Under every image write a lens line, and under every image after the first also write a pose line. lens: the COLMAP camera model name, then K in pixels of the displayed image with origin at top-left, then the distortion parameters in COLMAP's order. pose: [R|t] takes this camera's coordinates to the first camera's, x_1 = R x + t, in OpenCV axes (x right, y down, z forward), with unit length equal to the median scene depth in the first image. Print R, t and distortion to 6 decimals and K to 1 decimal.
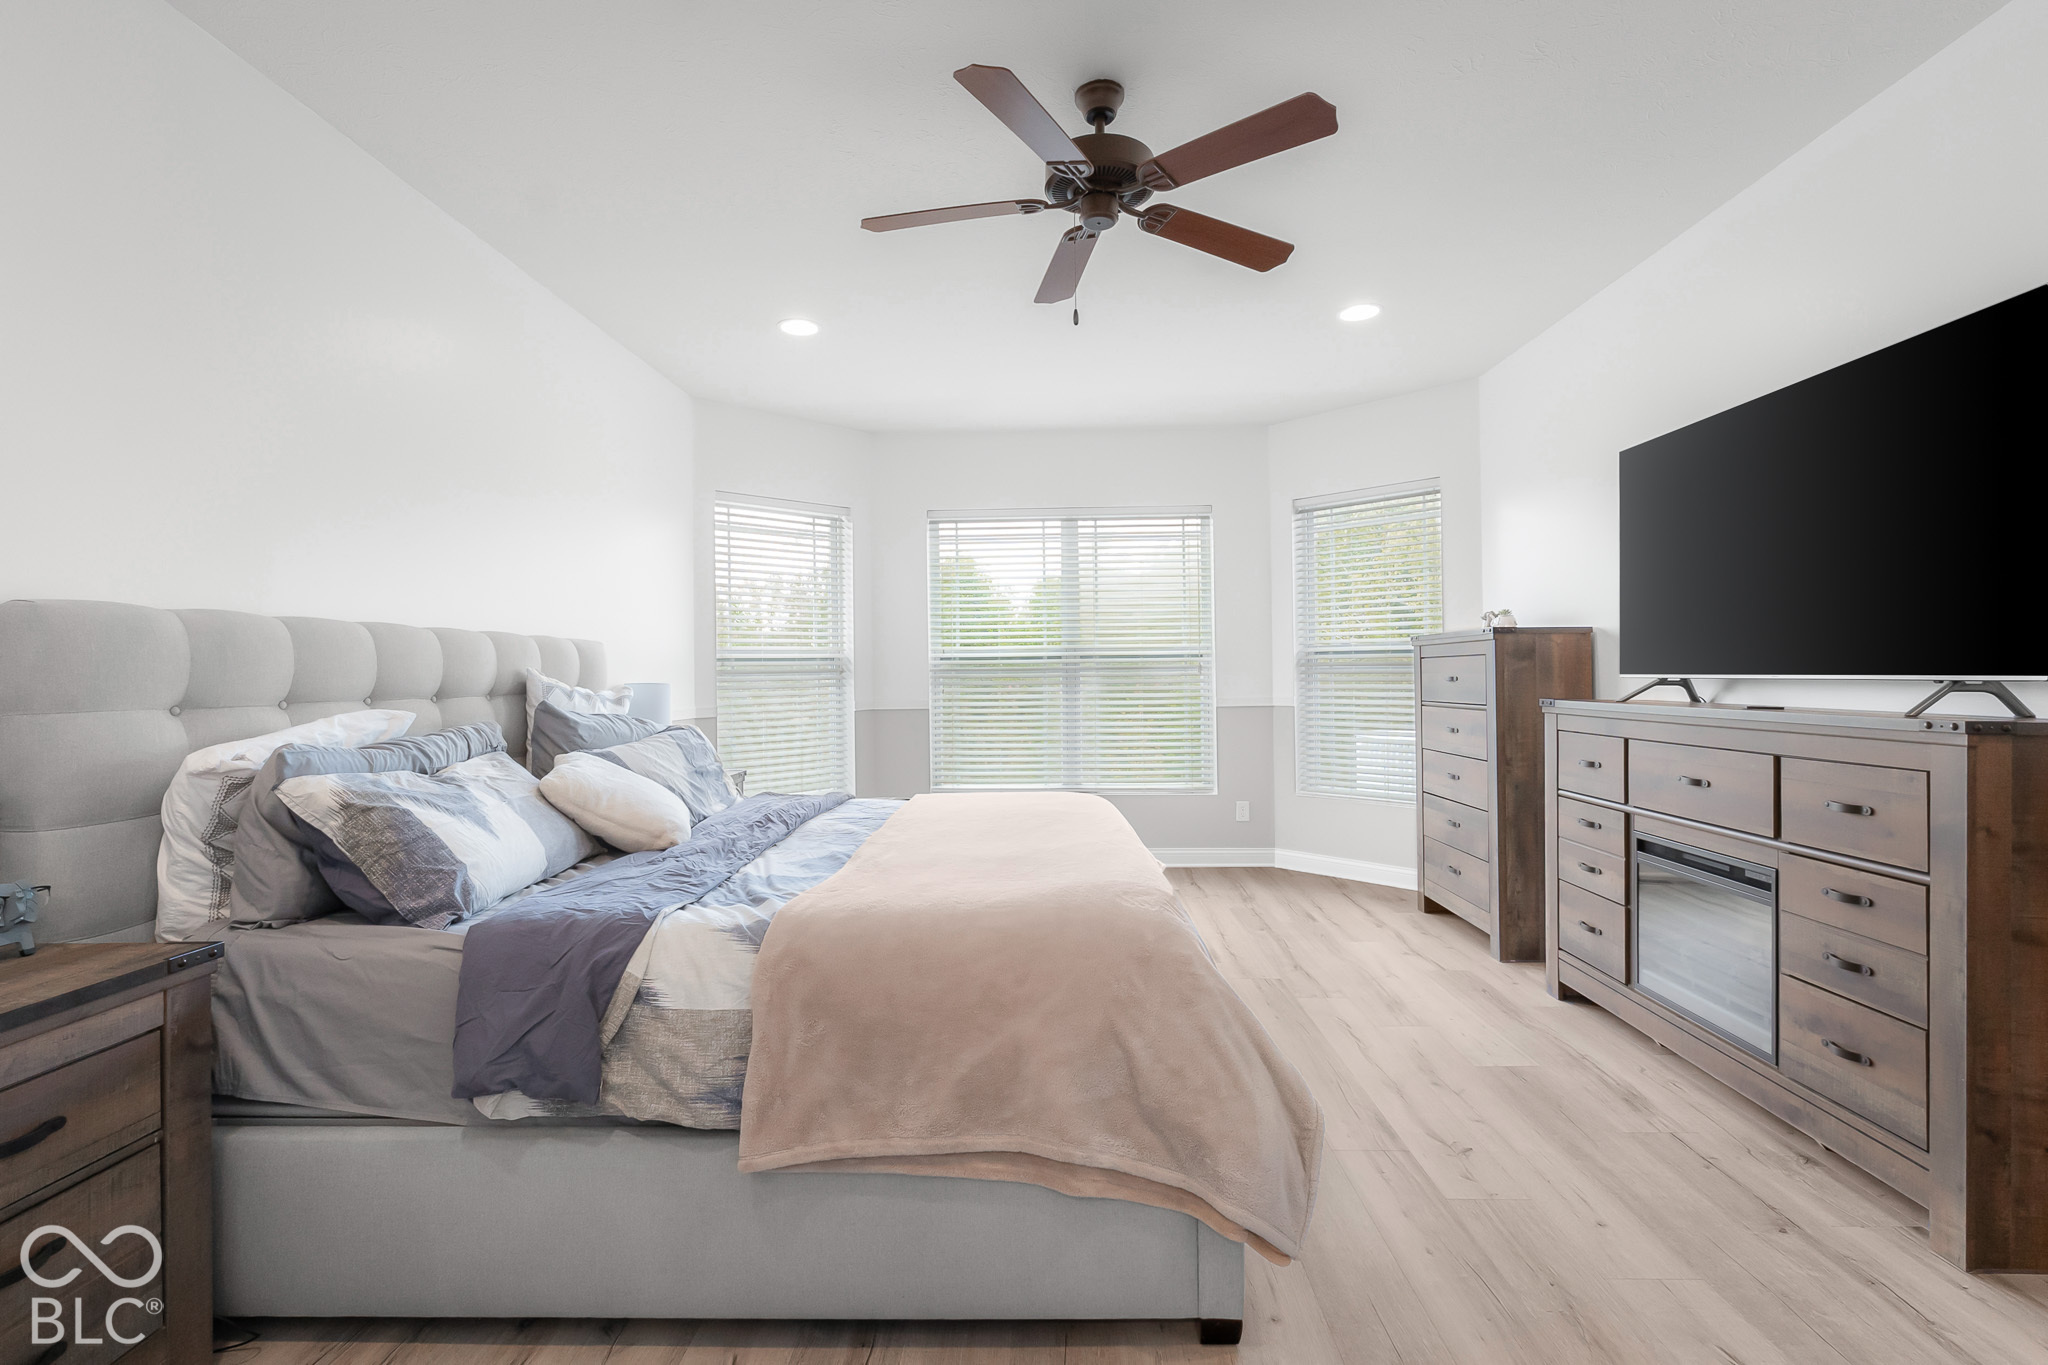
lens RADIAL K [[906.6, 0, 1023.4], [0, 906.6, 676.9], [0, 0, 1]] dist [0.000015, 0.000649]
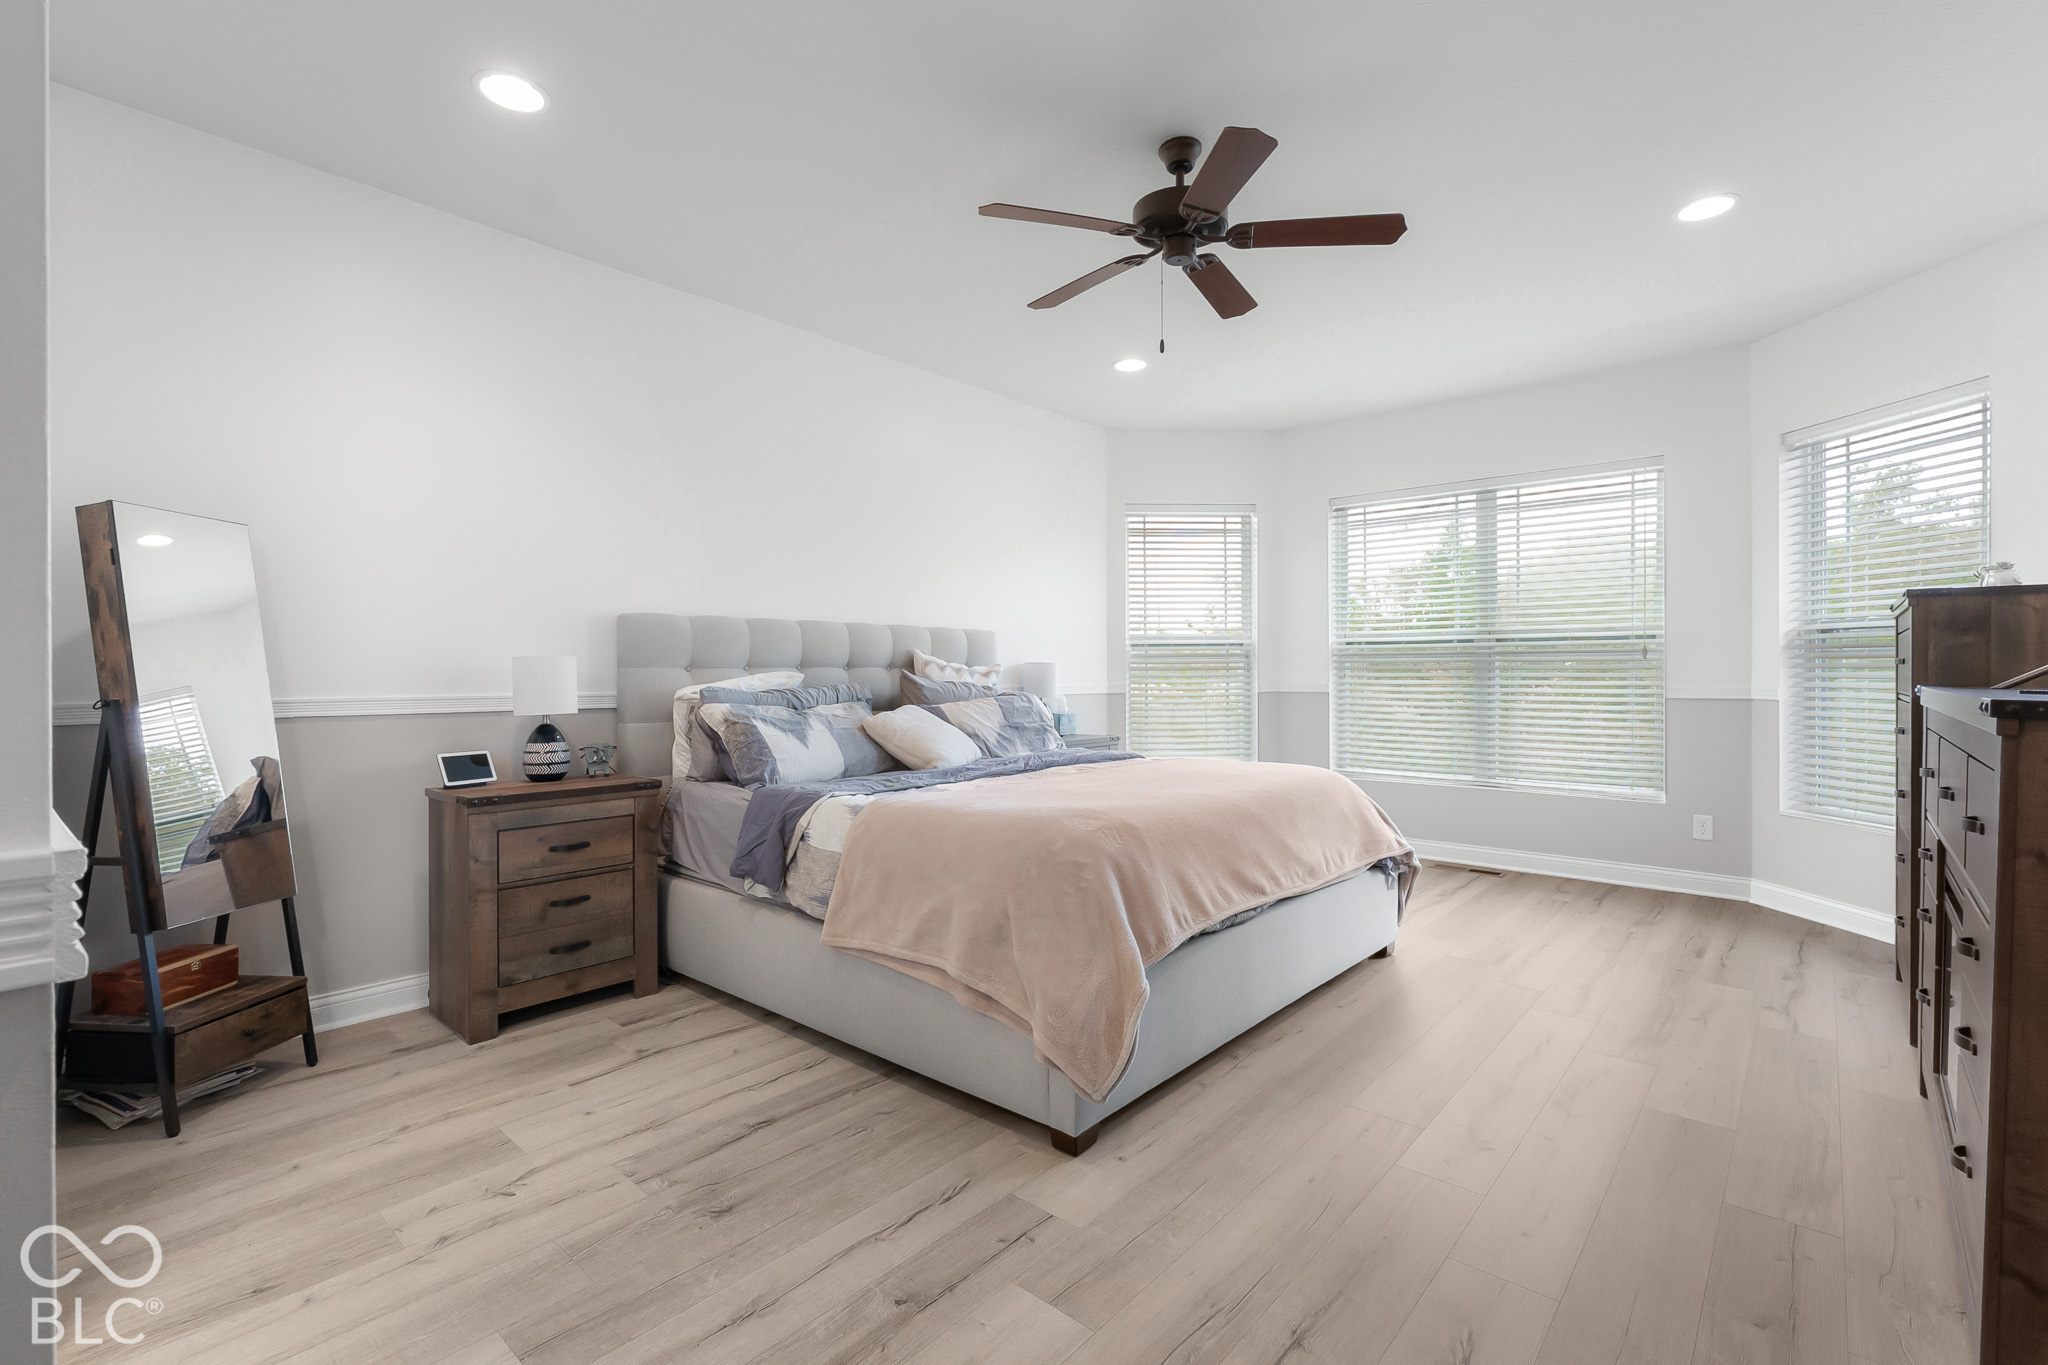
lens RADIAL K [[906.6, 0, 1024.4], [0, 906.6, 687.5], [0, 0, 1]] dist [0.000015, 0.000649]
pose [[0.773780, 0.021134, -0.633102, 0.736591], [-0.008340, 0.999697, 0.023178, 0.022926], [0.633400, -0.012655, 0.773721, -0.034985]]
